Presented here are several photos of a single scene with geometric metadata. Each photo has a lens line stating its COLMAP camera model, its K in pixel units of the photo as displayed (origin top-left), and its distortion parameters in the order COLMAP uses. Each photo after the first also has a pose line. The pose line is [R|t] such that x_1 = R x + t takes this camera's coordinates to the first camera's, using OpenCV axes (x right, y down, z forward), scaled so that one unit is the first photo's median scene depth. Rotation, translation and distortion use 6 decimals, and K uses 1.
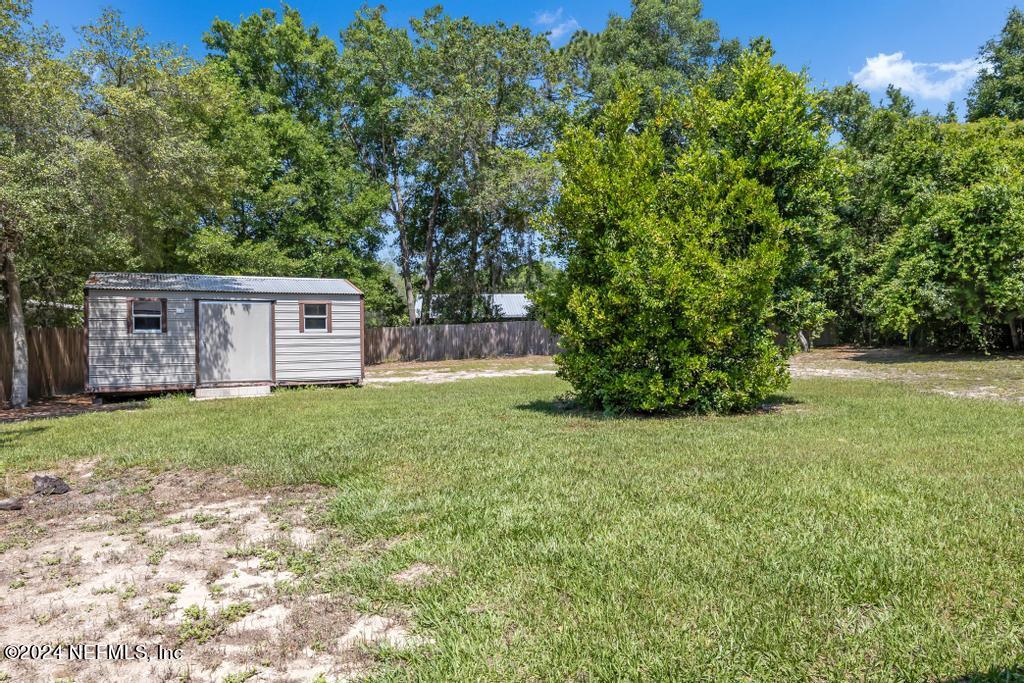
lens RADIAL K [[688.9, 0, 511.5], [0, 688.9, 338.5], [0, 0, 1]] dist [0.007166, 0.002777]
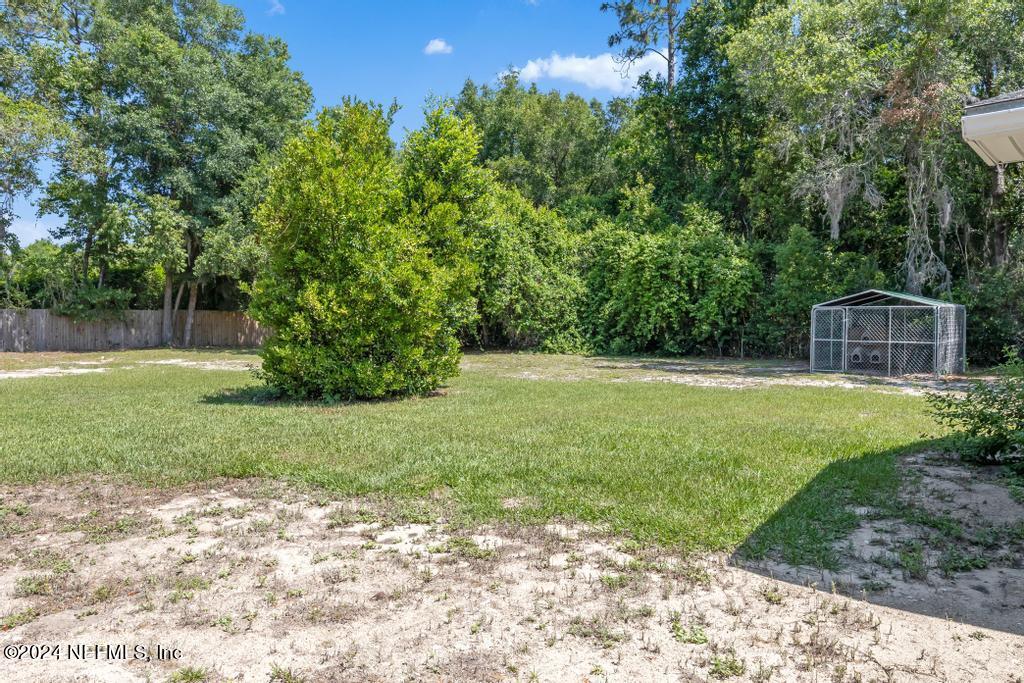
lens RADIAL K [[734.7, 0, 511.4], [0, 734.7, 340.8], [0, 0, 1]] dist [-0.029350, -0.002993]
pose [[0.702894, 0.008780, 0.711241, -0.508043], [-0.012672, 0.999920, 0.000180, 0.011984], [-0.711182, -0.009140, 0.702948, 0.004948]]
